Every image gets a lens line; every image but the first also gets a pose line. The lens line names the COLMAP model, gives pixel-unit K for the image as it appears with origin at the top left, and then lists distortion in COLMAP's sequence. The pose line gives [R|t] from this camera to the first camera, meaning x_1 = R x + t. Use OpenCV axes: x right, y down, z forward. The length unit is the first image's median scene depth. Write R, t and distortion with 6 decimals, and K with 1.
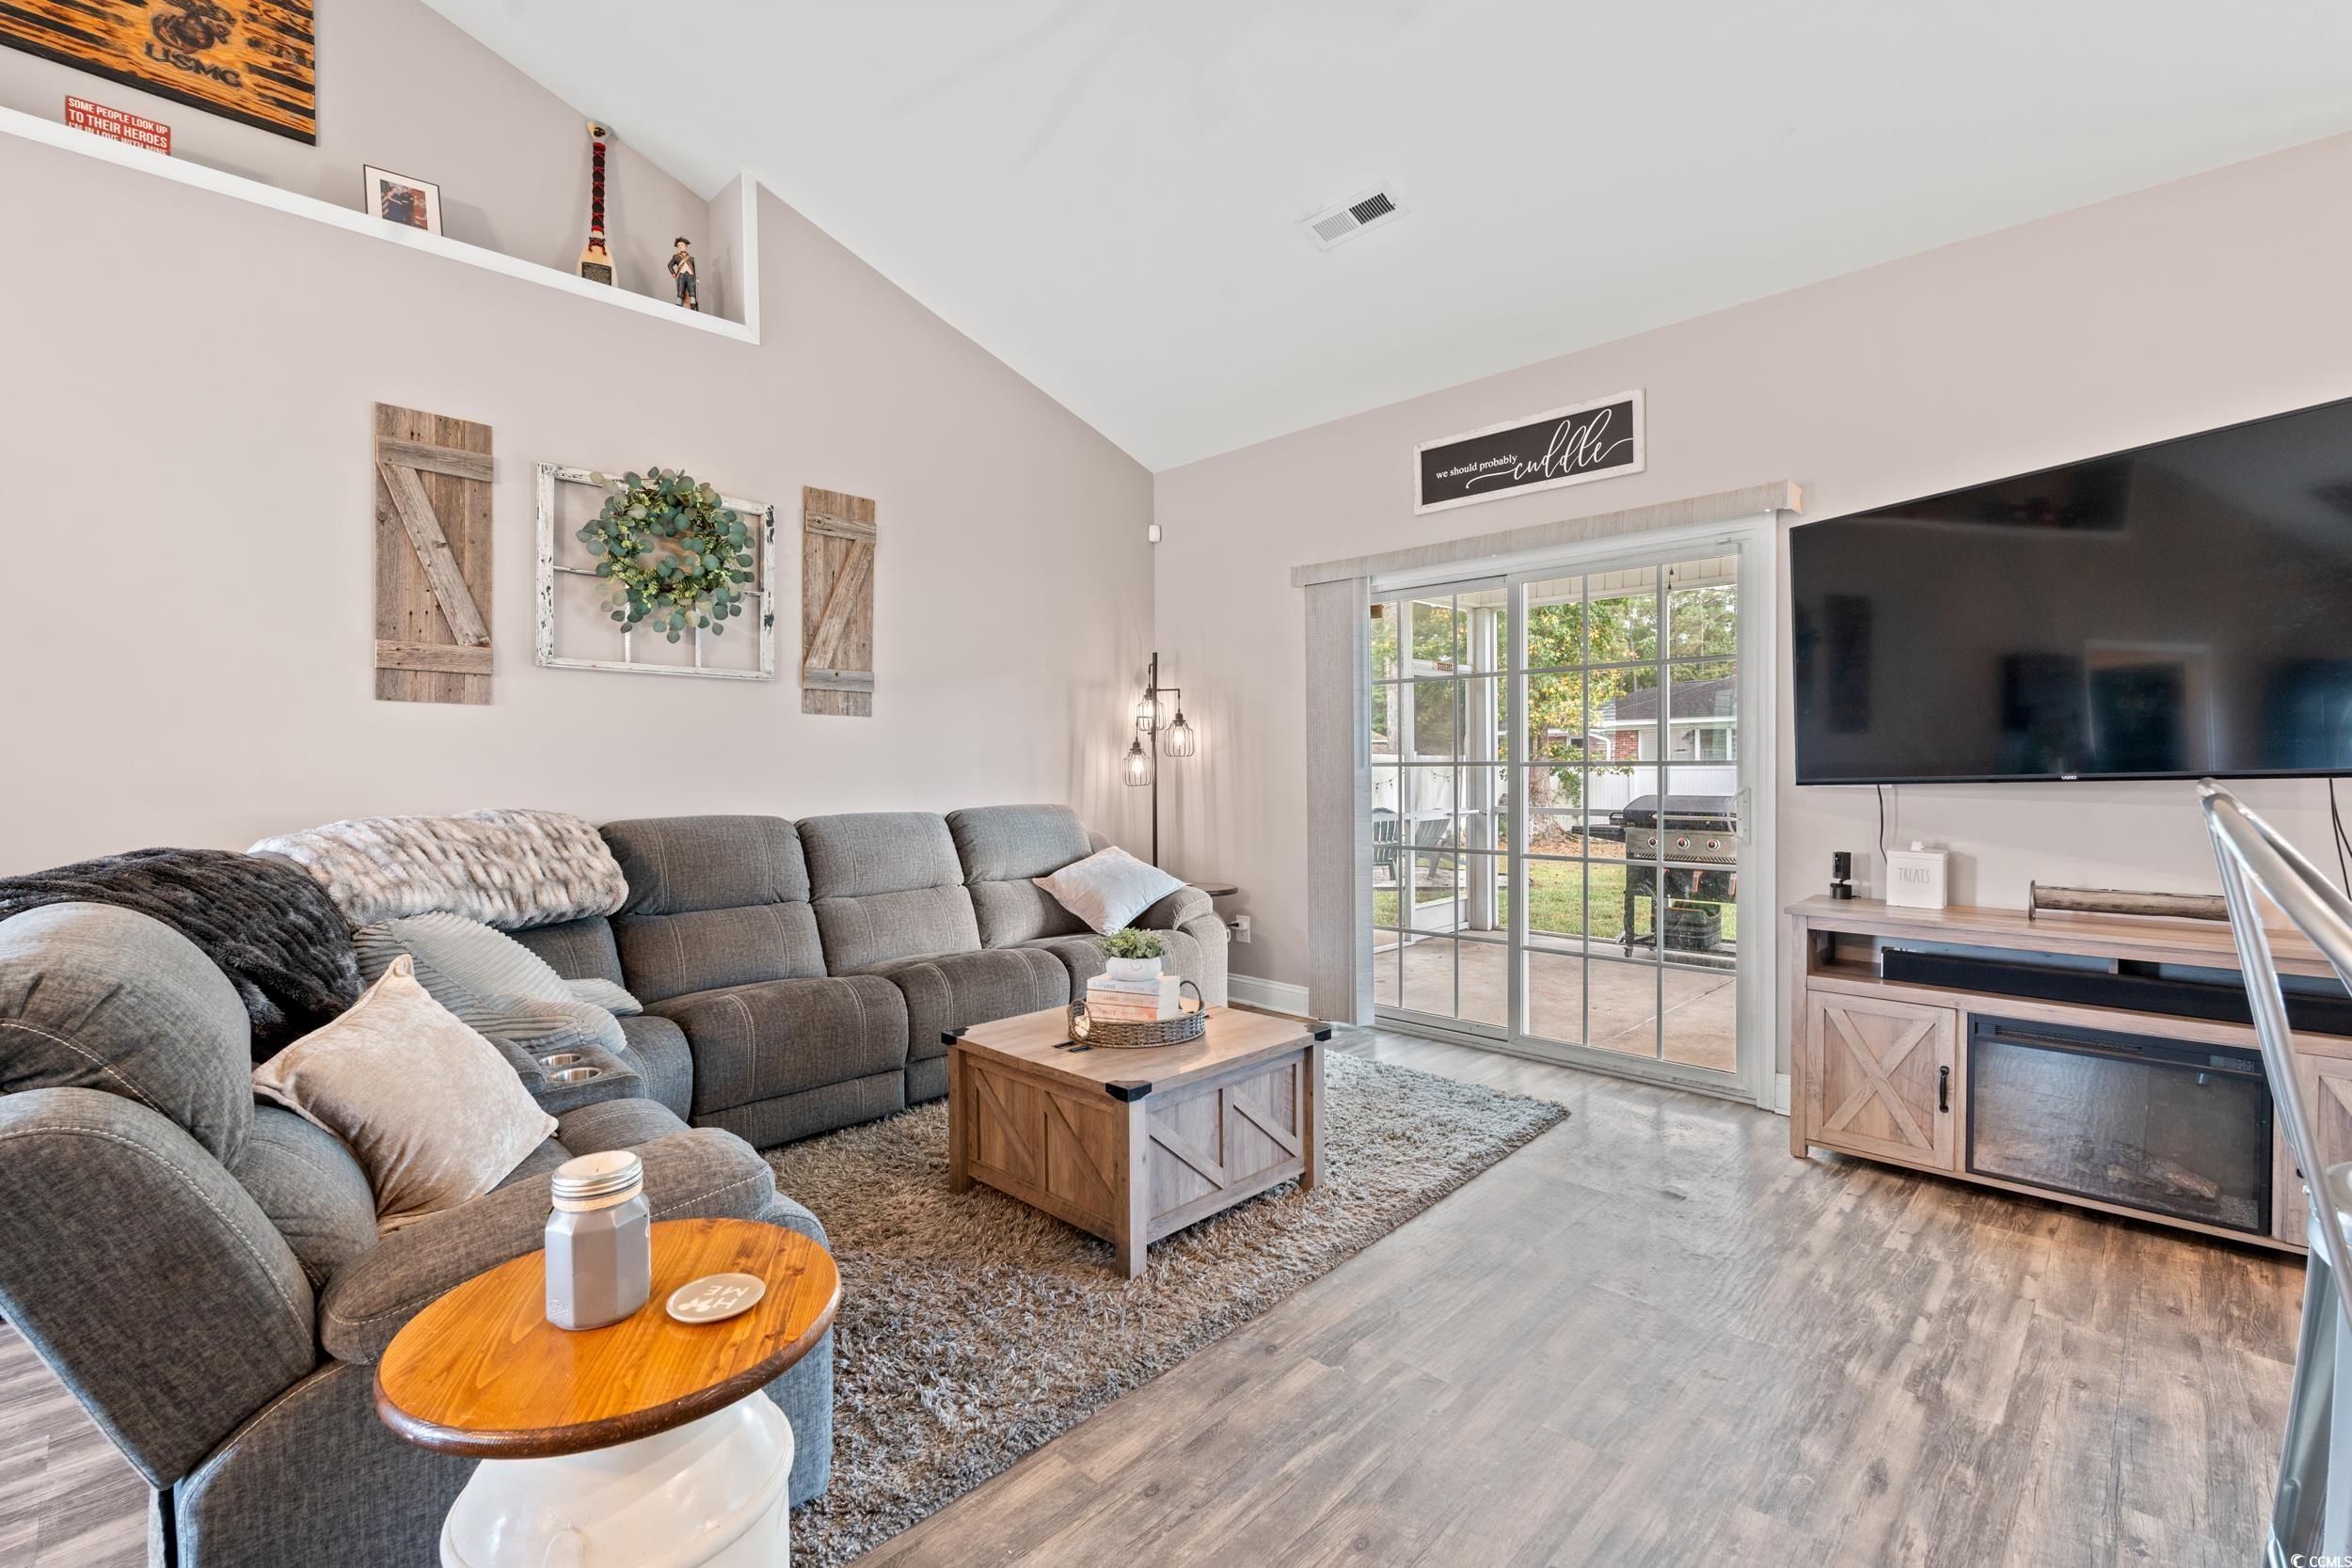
lens RADIAL K [[1031.6, 0, 1172.4], [0, 1031.6, 776.4], [0, 0, 1]] dist [-0.012290, 0.002946]
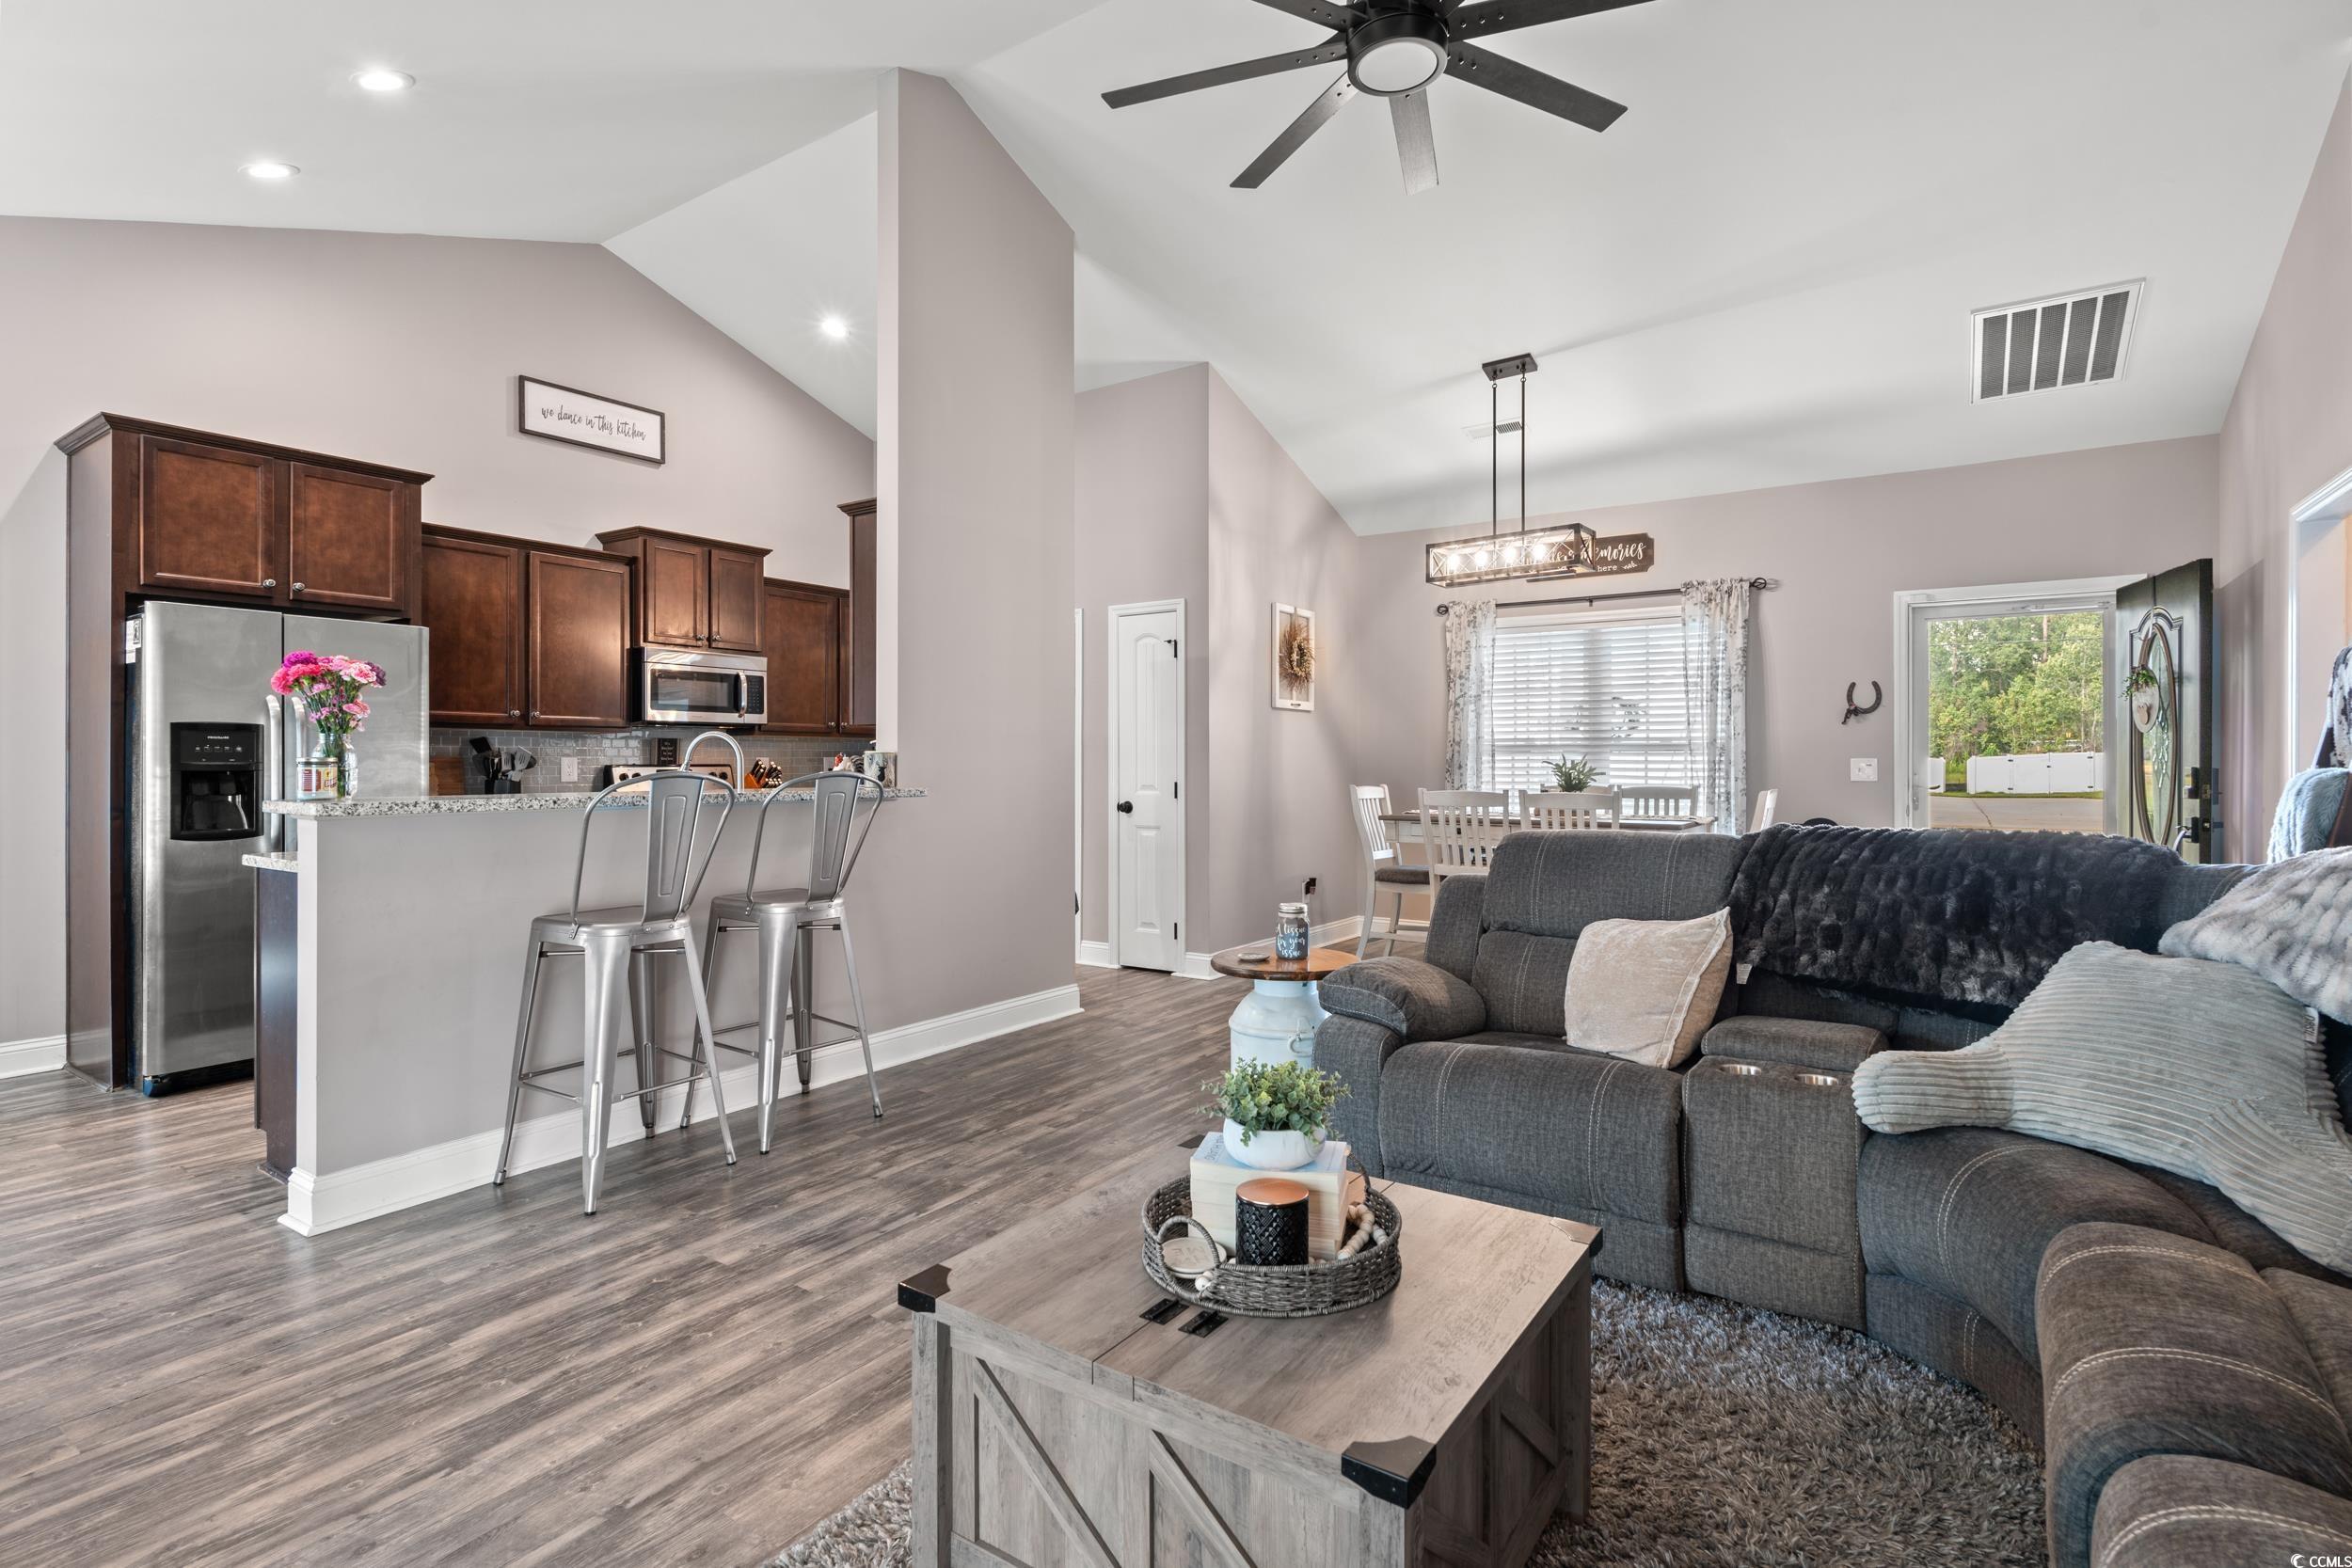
lens RADIAL K [[1129.7, 0, 1170.0], [0, 1129.7, 759.5], [0, 0, 1]] dist [-0.001924, 0.000957]
pose [[-0.983952, 0.007285, -0.178287, 0.096926], [0.005225, 0.999914, 0.012024, -0.015763], [0.178359, 0.010900, -0.983905, 1.254385]]
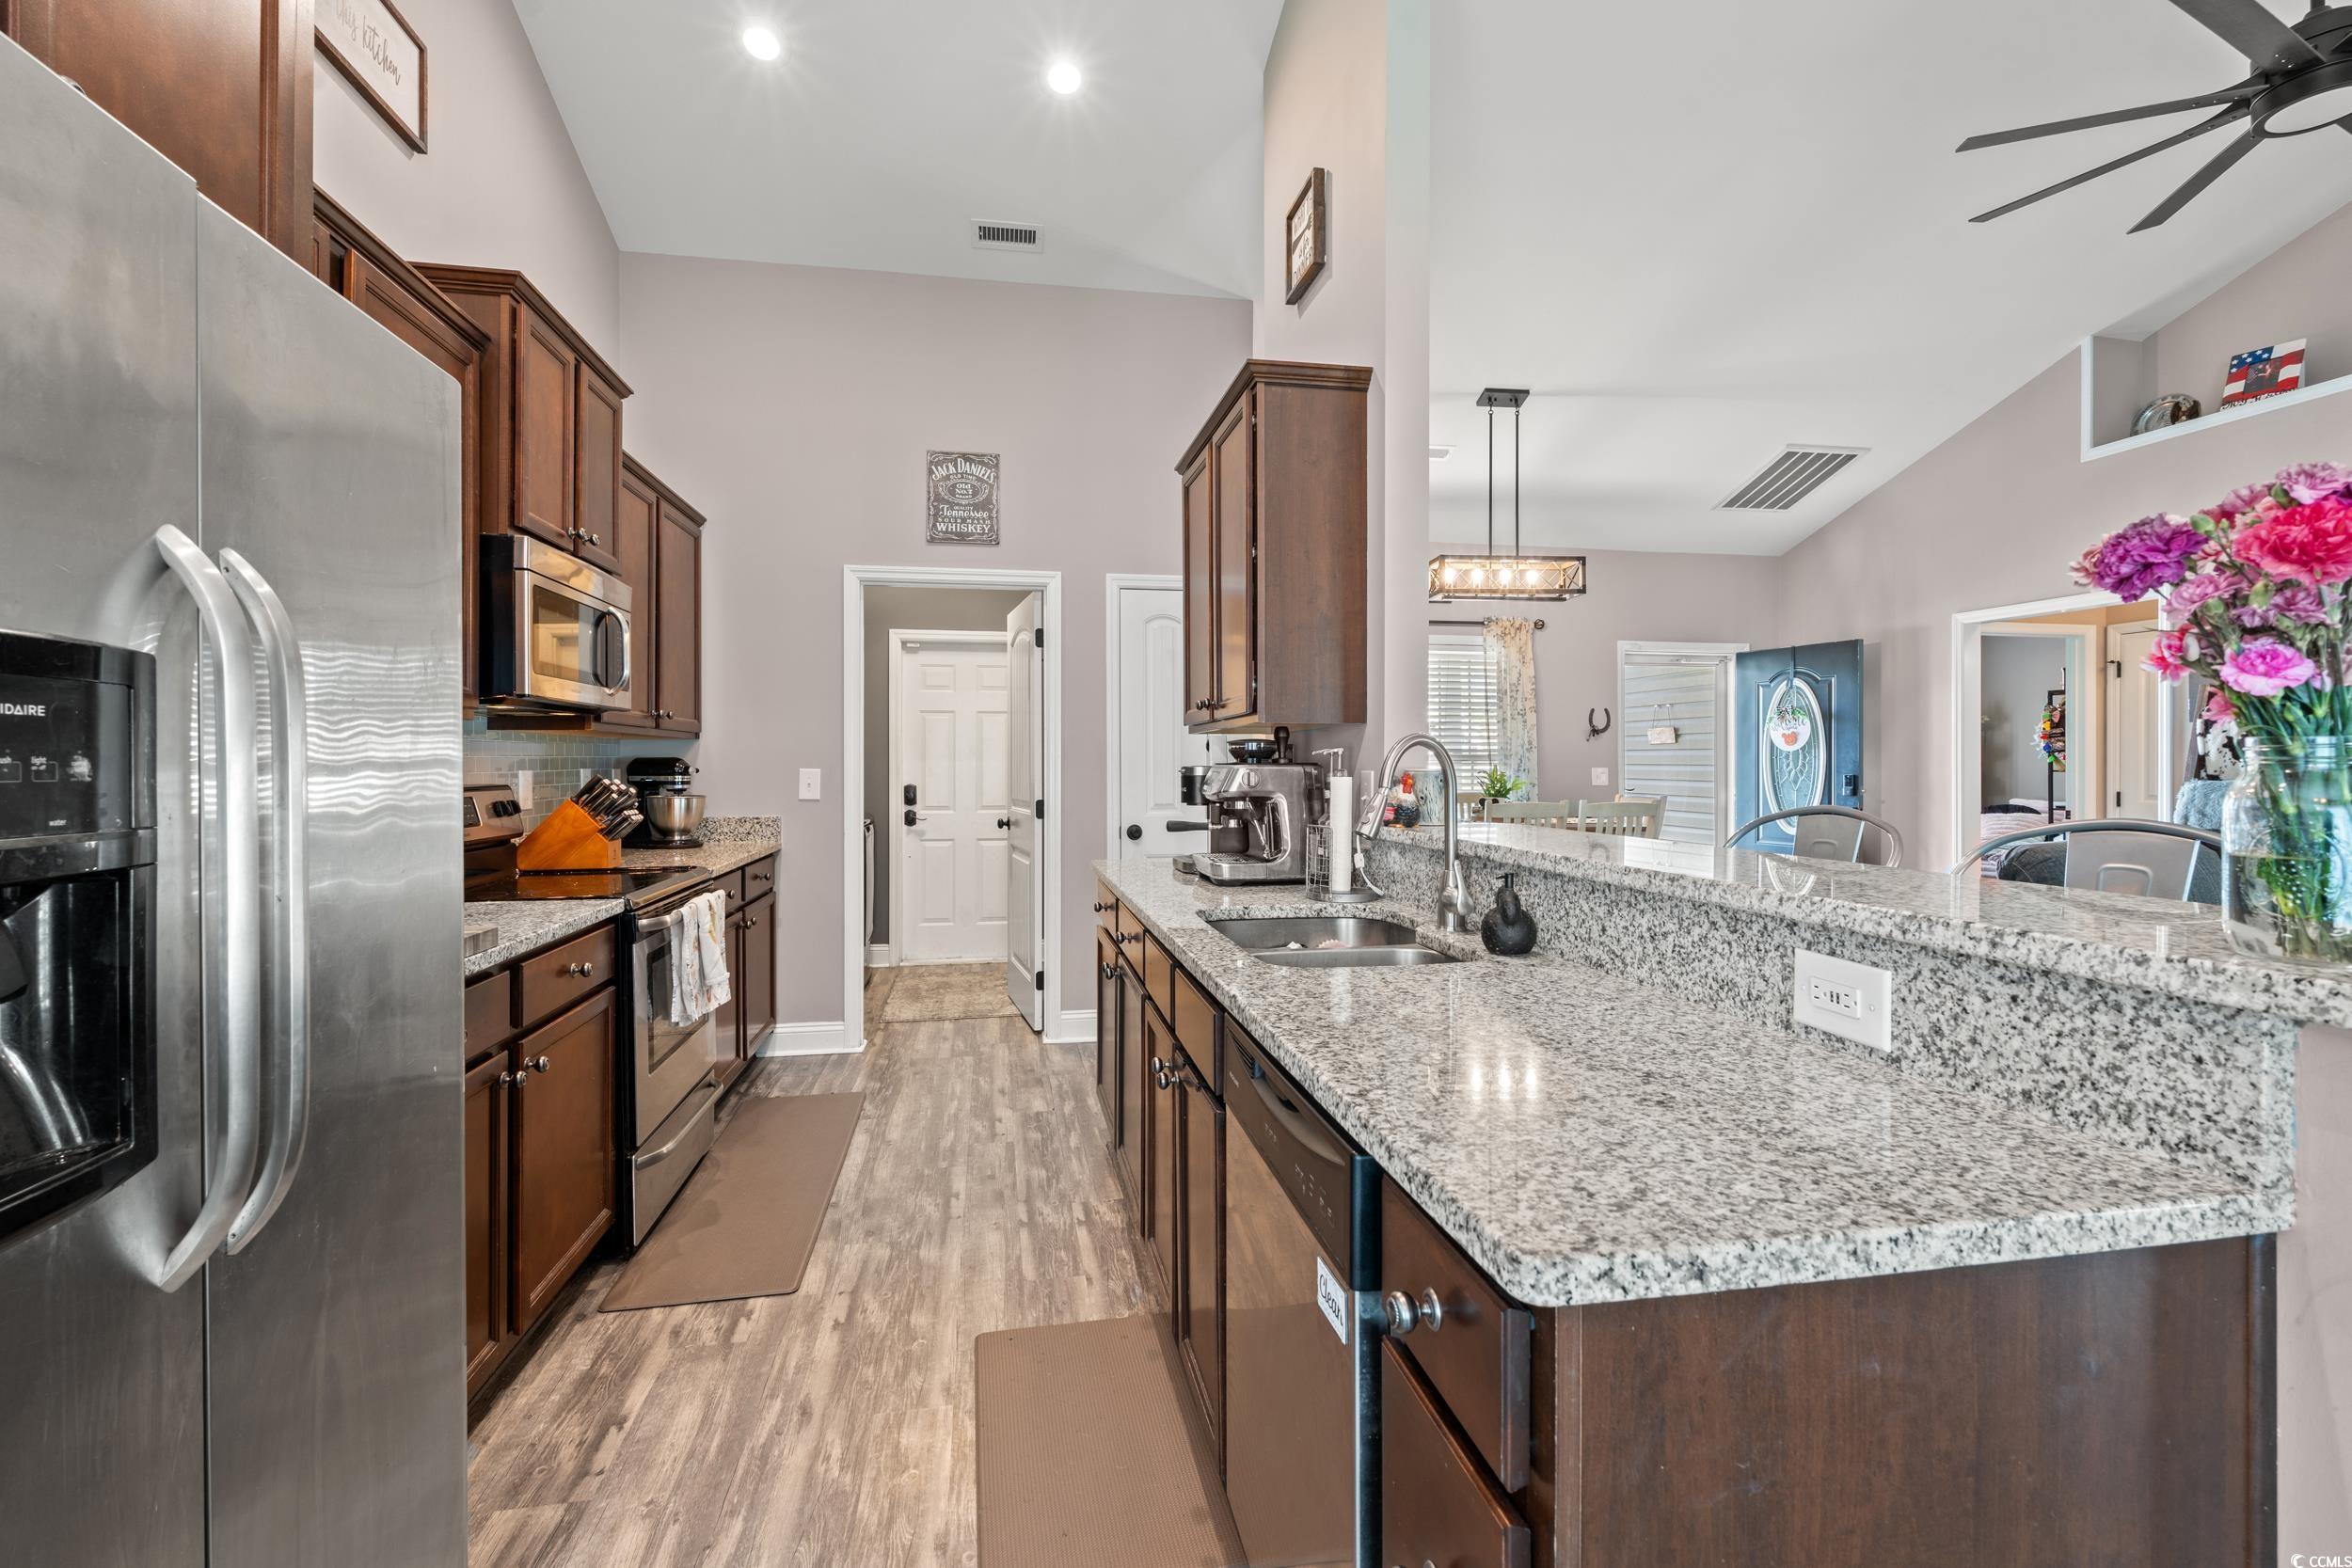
lens RADIAL K [[1031.6, 0, 1182.2], [0, 1031.6, 767.8], [0, 0, 1]] dist [-0.012290, 0.002946]
pose [[-0.578498, 0.011422, -0.815604, 0.887685], [-0.007311, 0.999789, 0.019187, -0.025058], [0.815651, 0.017062, -0.578293, 0.235767]]
